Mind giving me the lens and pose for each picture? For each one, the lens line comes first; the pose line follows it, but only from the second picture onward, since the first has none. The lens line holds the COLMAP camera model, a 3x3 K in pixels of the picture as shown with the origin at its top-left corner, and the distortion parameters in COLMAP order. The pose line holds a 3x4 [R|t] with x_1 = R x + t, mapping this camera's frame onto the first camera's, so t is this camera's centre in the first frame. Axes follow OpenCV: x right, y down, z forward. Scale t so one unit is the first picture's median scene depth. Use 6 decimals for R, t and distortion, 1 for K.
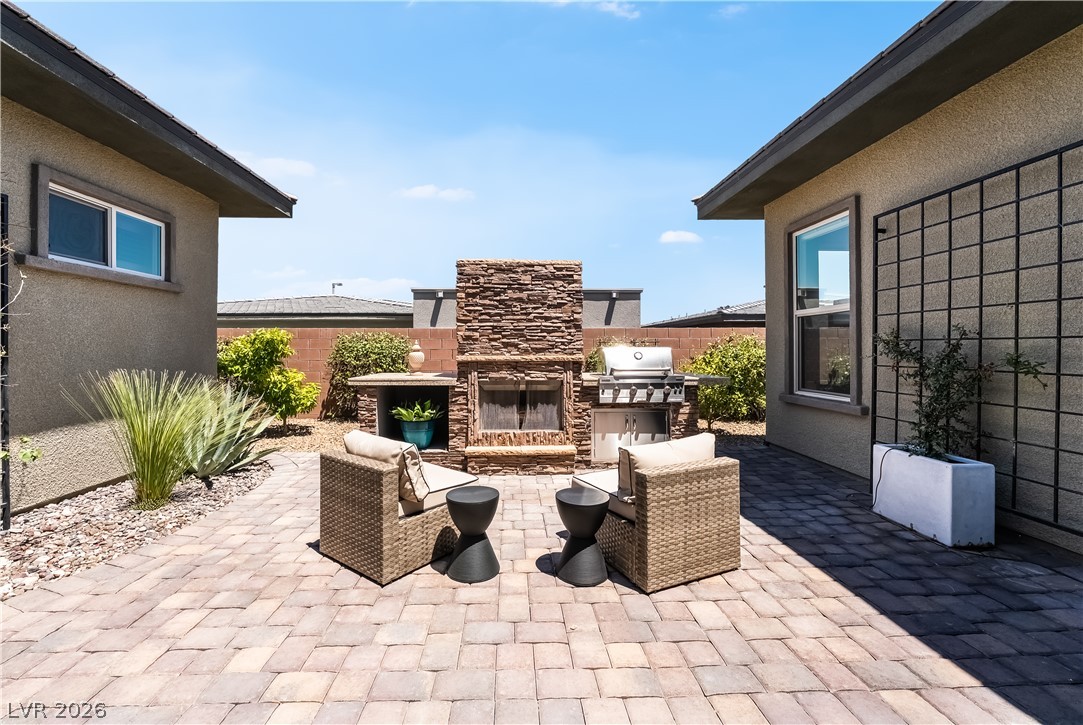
lens RADIAL K [[448.8, 0, 520.6], [0, 448.8, 345.1], [0, 0, 1]] dist [-0.000785, -0.000134]
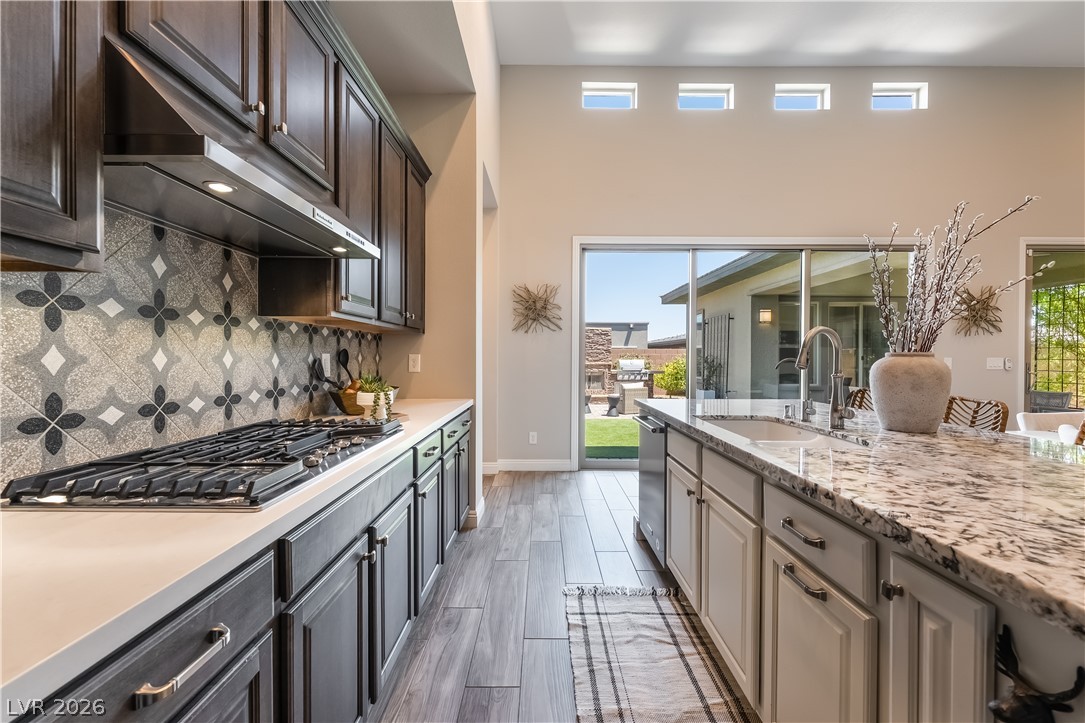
lens RADIAL K [[449.6, 0, 540.6], [0, 449.6, 360.2], [0, 0, 1]] dist [-0.000785, -0.000134]
pose [[0.999739, 0.008543, -0.021193, -0.221268], [-0.008145, 0.999790, 0.018825, -0.038068], [0.021350, -0.018648, 0.999598, -1.640437]]
